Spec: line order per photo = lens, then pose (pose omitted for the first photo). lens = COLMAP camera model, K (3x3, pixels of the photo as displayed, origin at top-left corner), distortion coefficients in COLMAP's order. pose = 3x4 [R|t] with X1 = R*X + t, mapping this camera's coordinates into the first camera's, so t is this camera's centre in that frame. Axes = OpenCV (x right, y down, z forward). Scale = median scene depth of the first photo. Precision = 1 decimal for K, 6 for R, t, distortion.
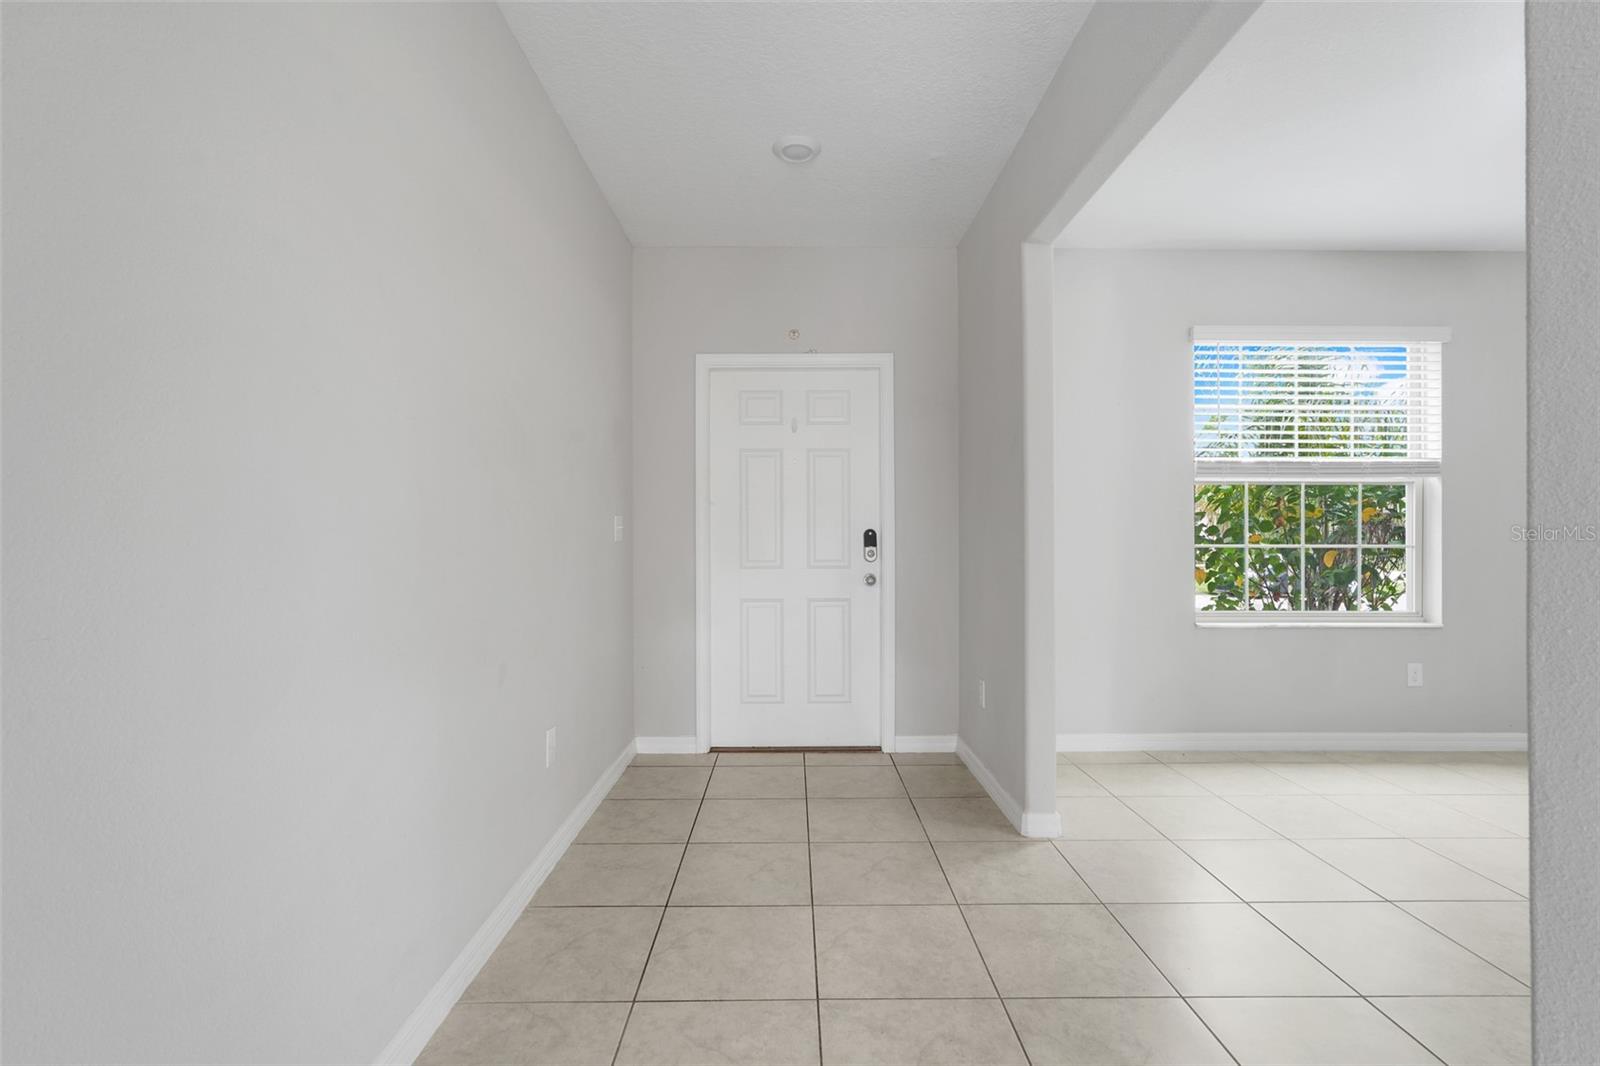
lens RADIAL K [[710.5, 0, 800.0], [0, 710.5, 533.0], [0, 0, 1]] dist [0.004110, 0.000935]
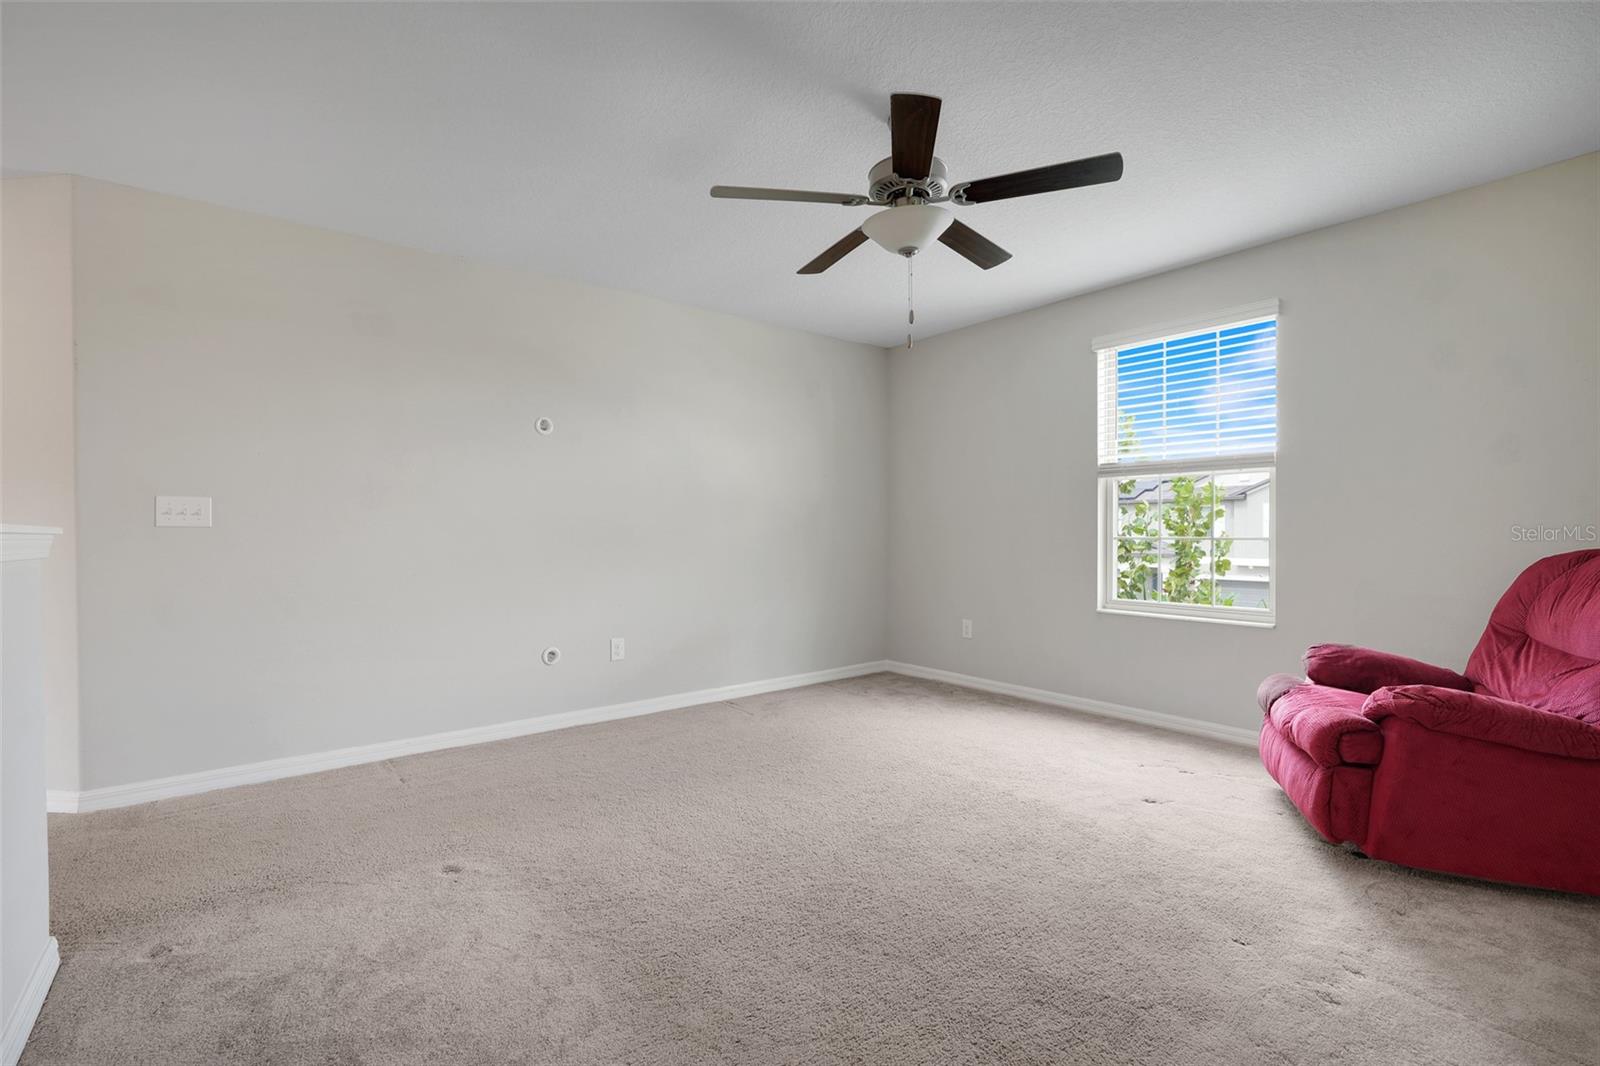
lens RADIAL K [[710.5, 0, 800.0], [0, 710.5, 533.0], [0, 0, 1]] dist [0.004110, 0.000935]
pose [[0.615589, 0.020003, -0.787814, 1.230841], [-0.019349, 0.999760, 0.010266, 0.006096], [0.787830, 0.008923, 0.615828, -0.013337]]
